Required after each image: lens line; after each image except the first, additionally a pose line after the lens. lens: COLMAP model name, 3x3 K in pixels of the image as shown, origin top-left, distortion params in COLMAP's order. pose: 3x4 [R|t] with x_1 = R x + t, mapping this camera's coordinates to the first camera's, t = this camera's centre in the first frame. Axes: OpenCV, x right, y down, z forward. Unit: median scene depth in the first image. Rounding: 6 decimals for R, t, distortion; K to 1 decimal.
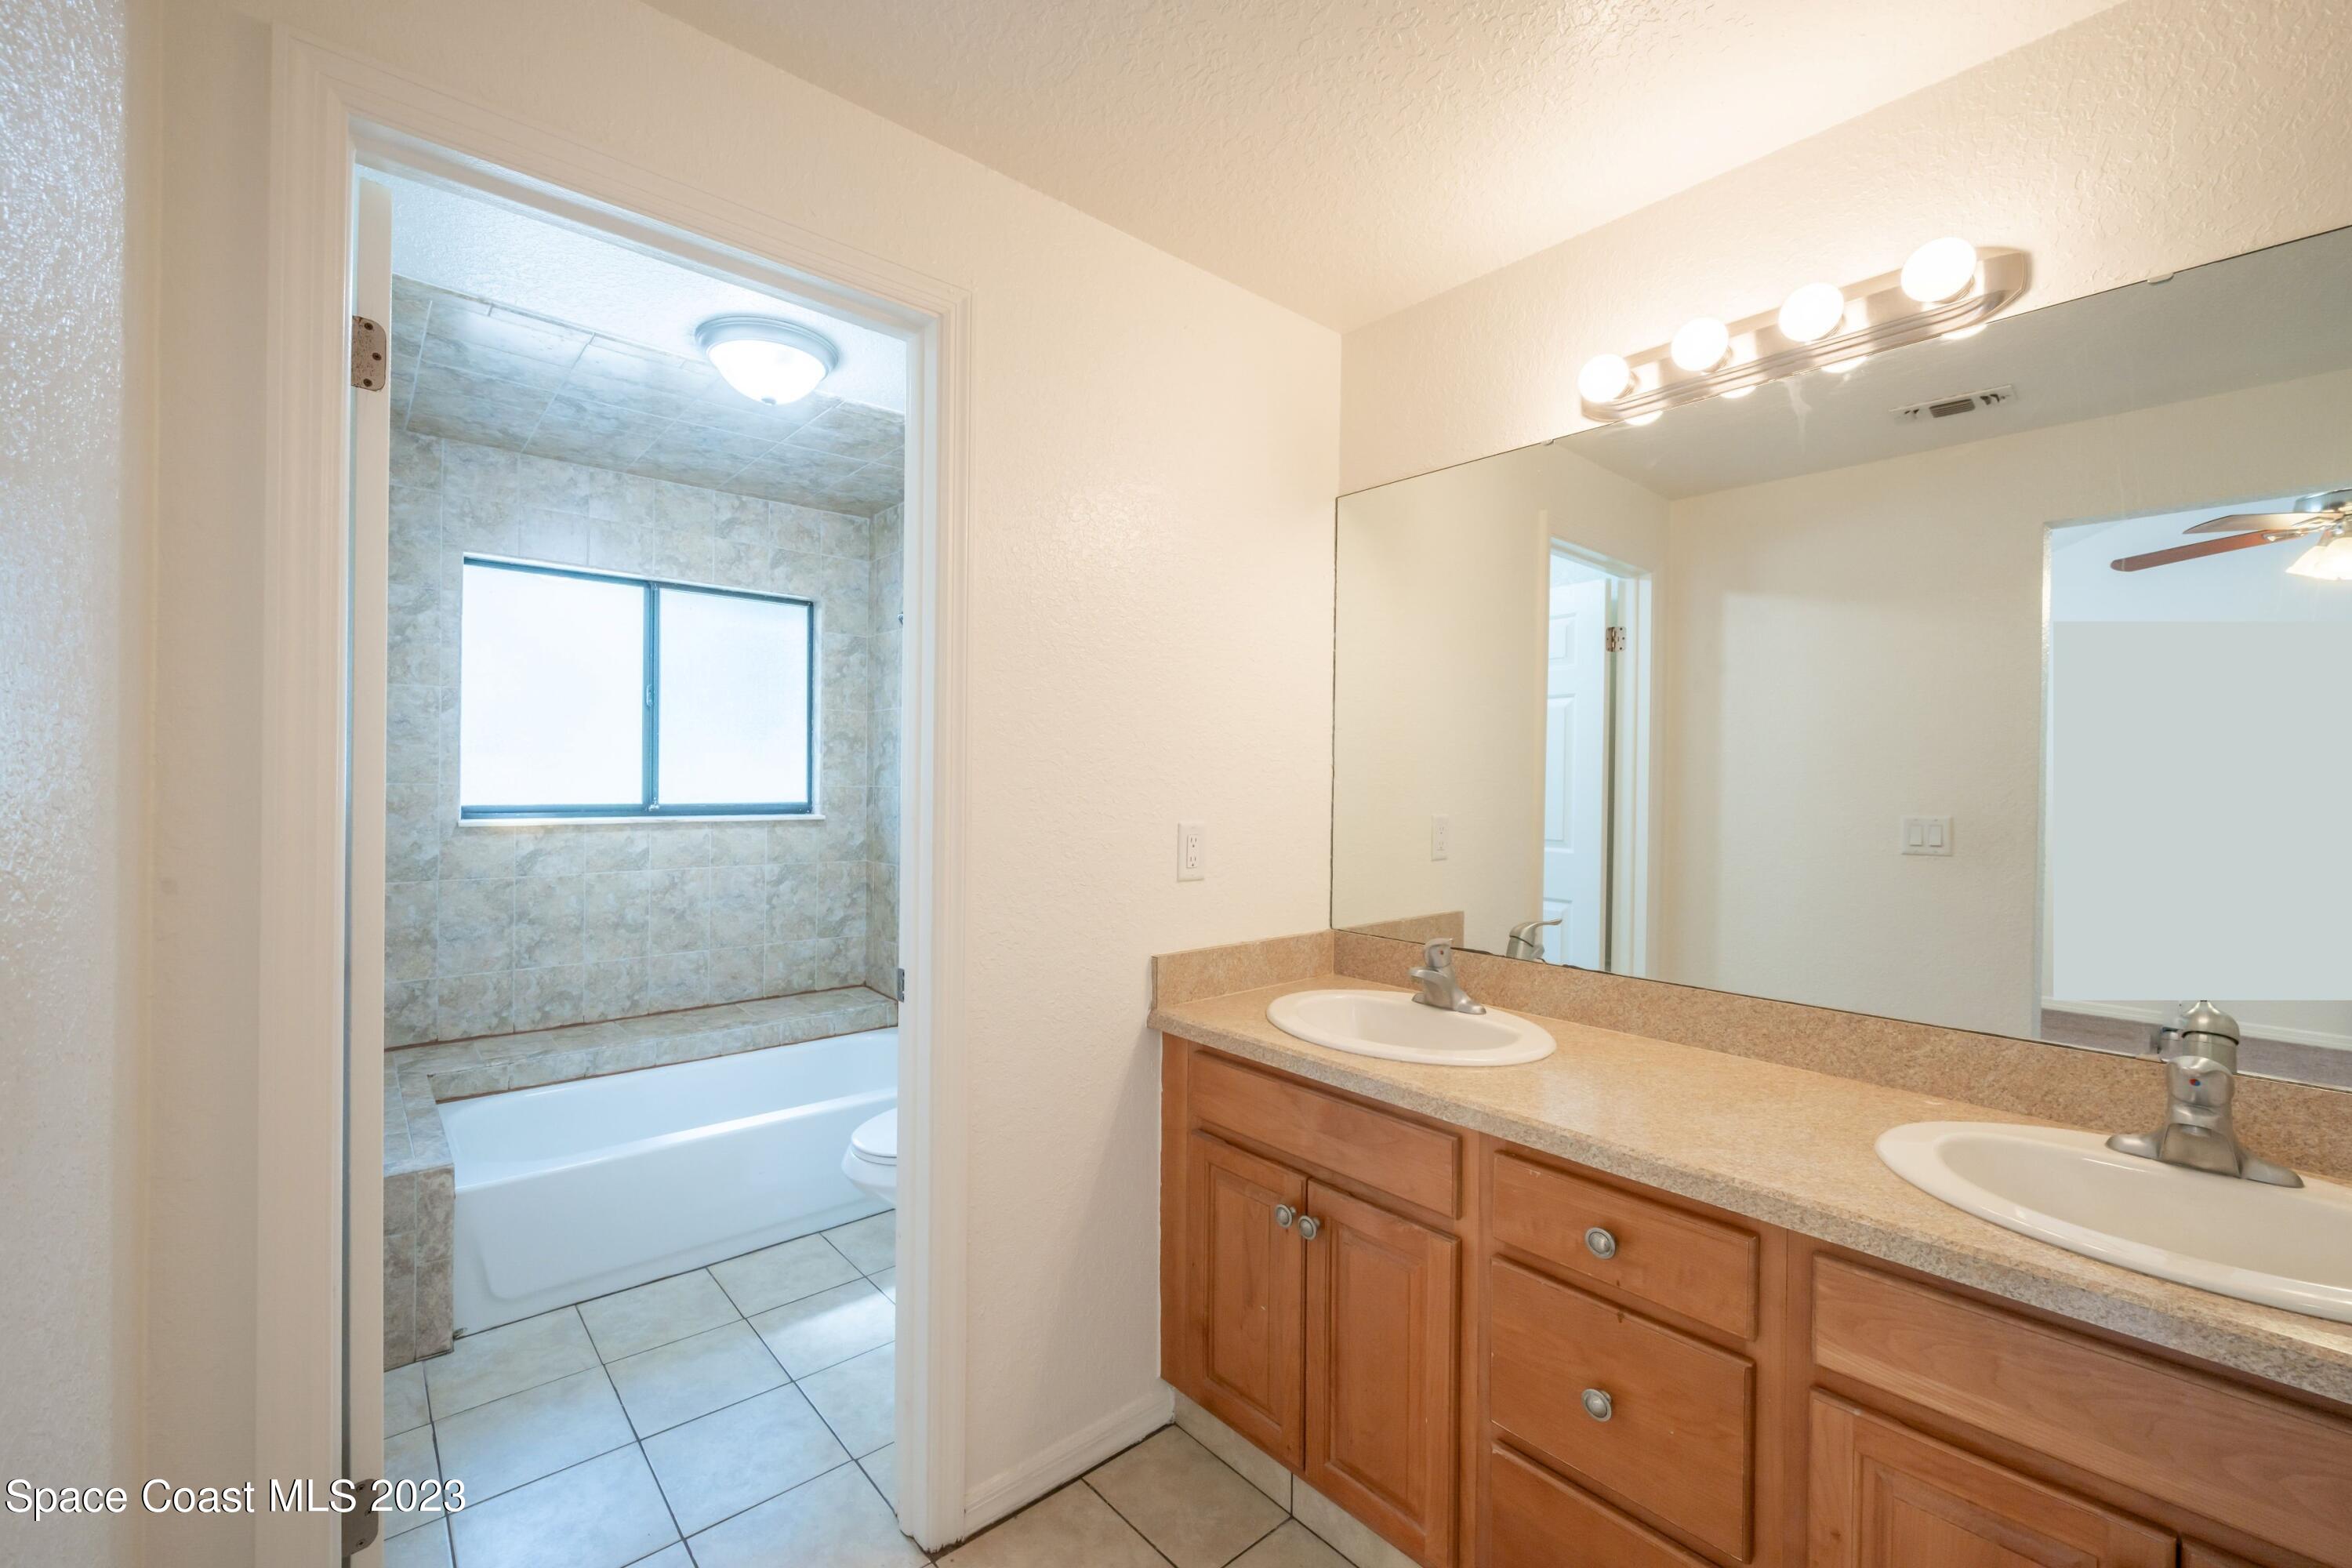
lens RADIAL K [[966.0, 0, 1161.9], [0, 966.0, 779.8], [0, 0, 1]] dist [-0.000764, 0.000198]
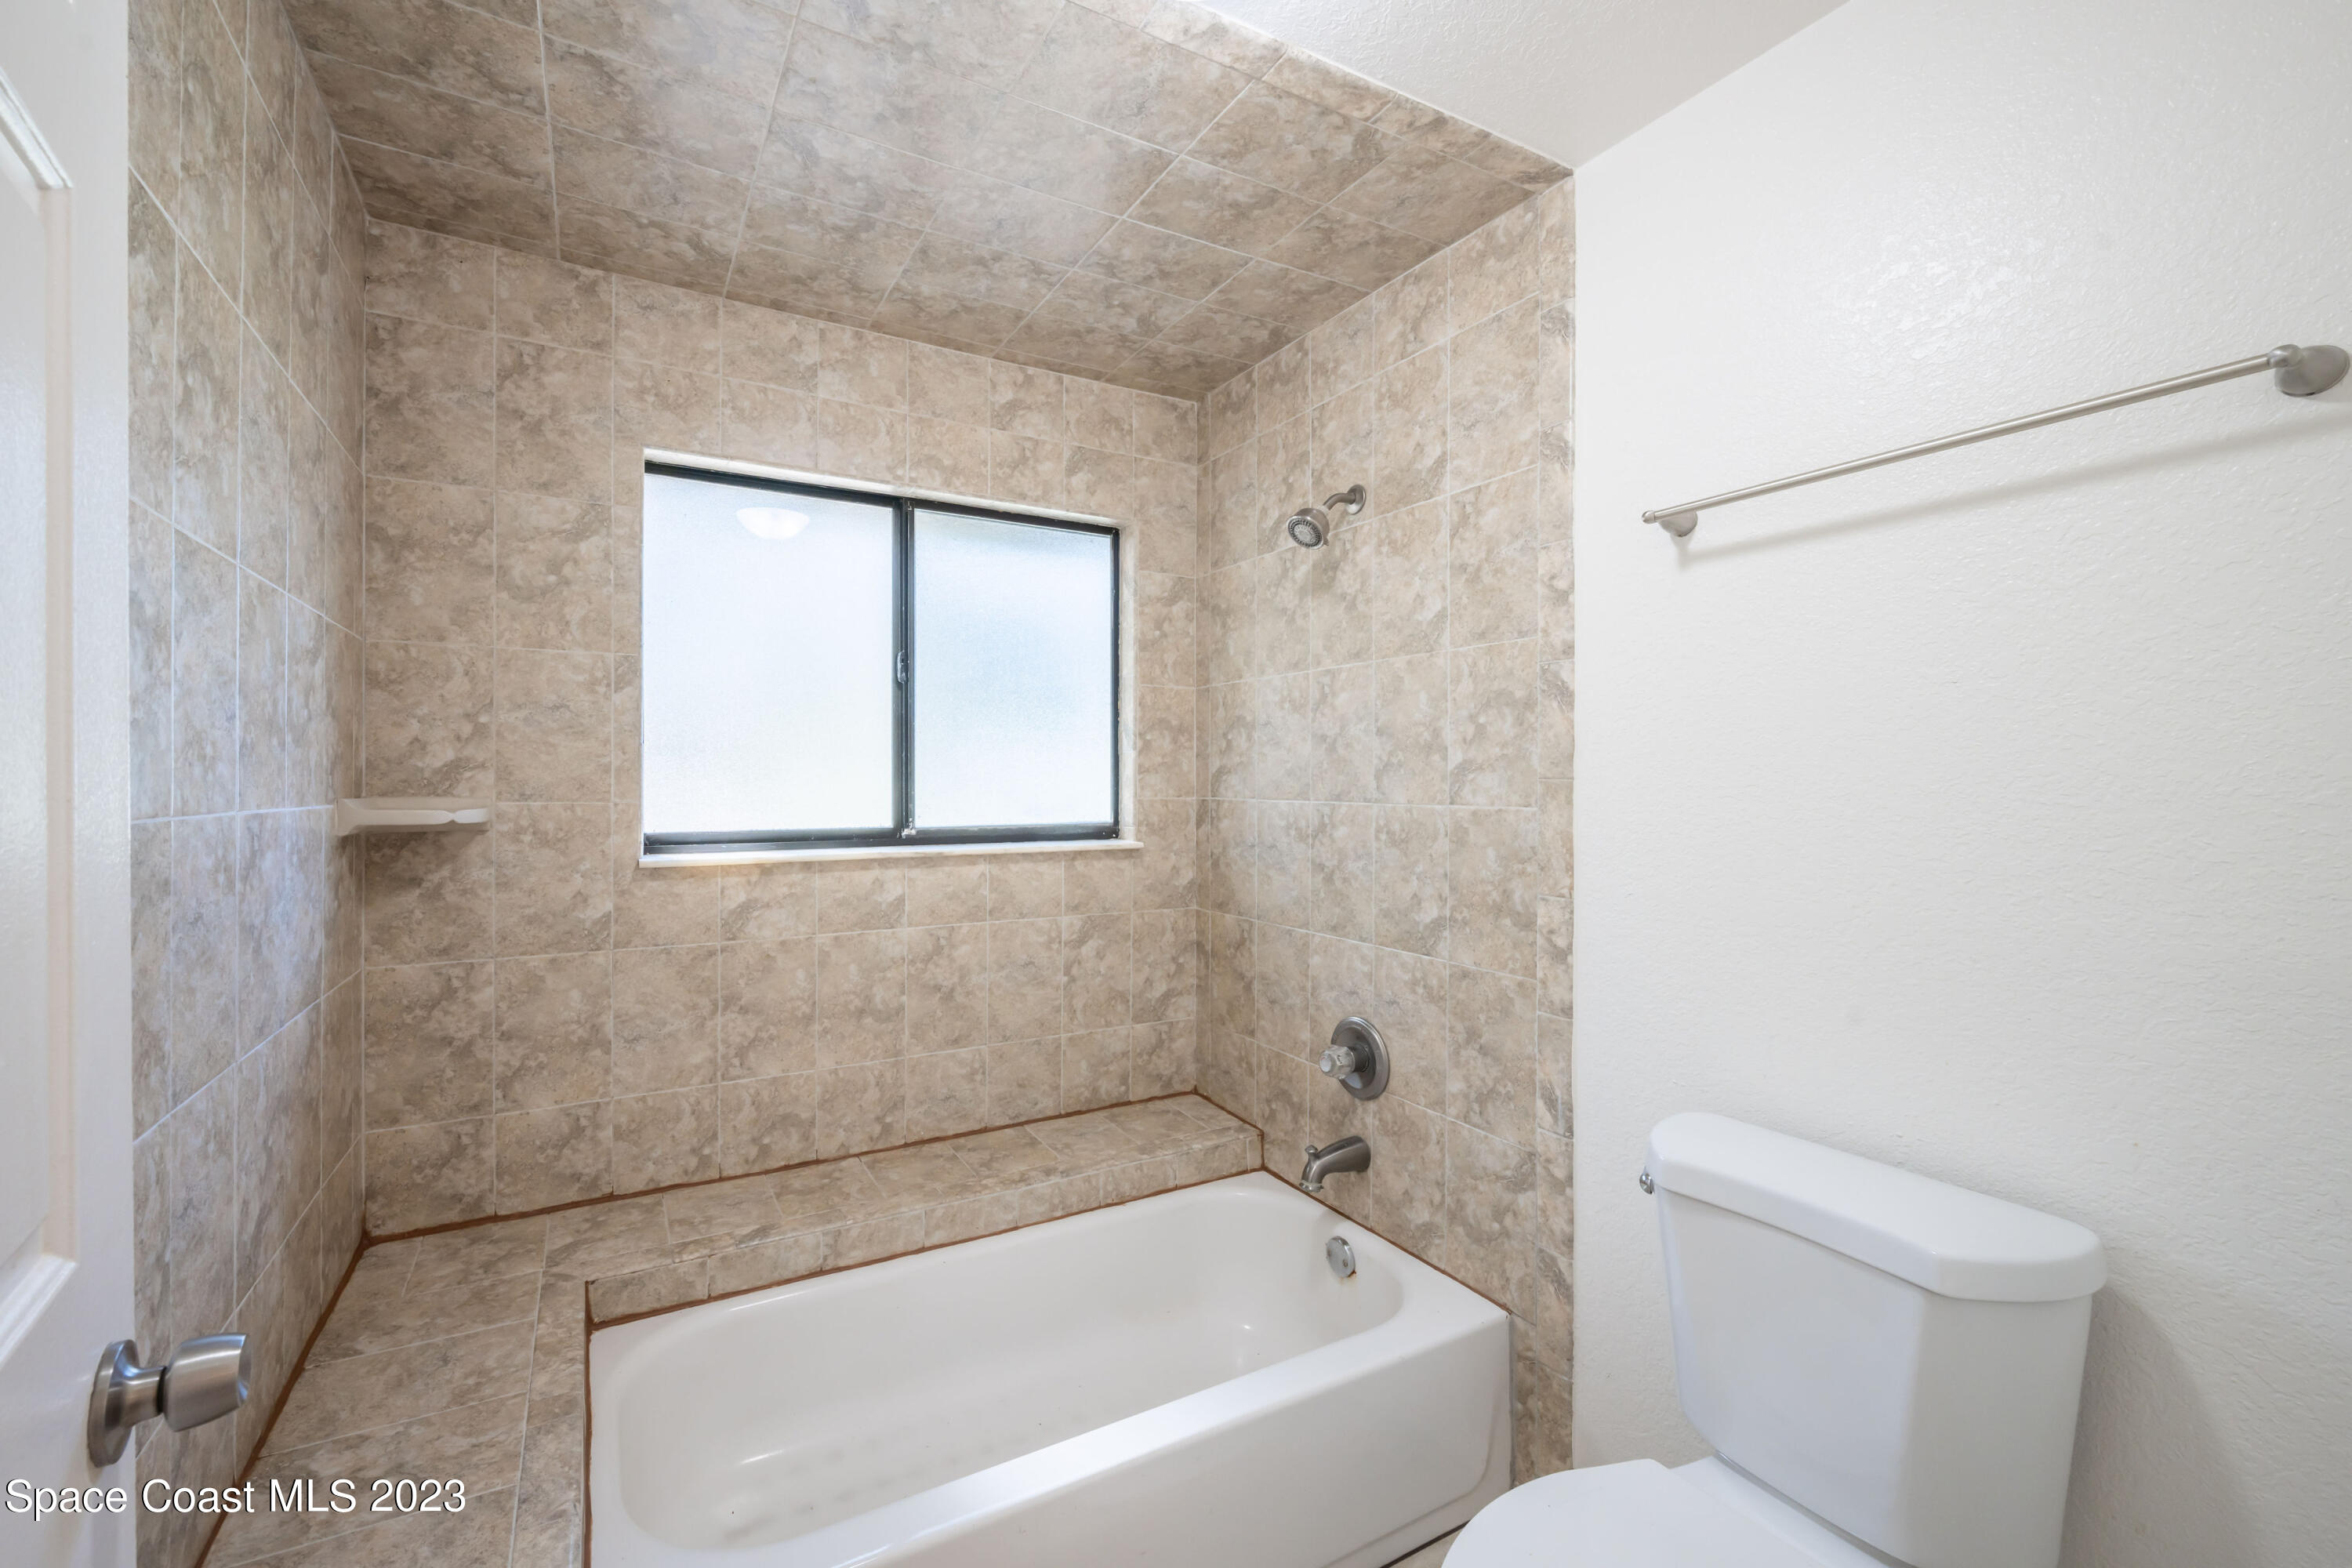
lens RADIAL K [[966.0, 0, 1173.0], [0, 966.0, 779.2], [0, 0, 1]] dist [-0.000764, 0.000198]
pose [[0.985166, -0.008527, -0.171393, -0.245181], [0.008274, 0.999963, -0.002190, -0.006248], [0.171405, 0.000739, 0.985200, 0.393780]]
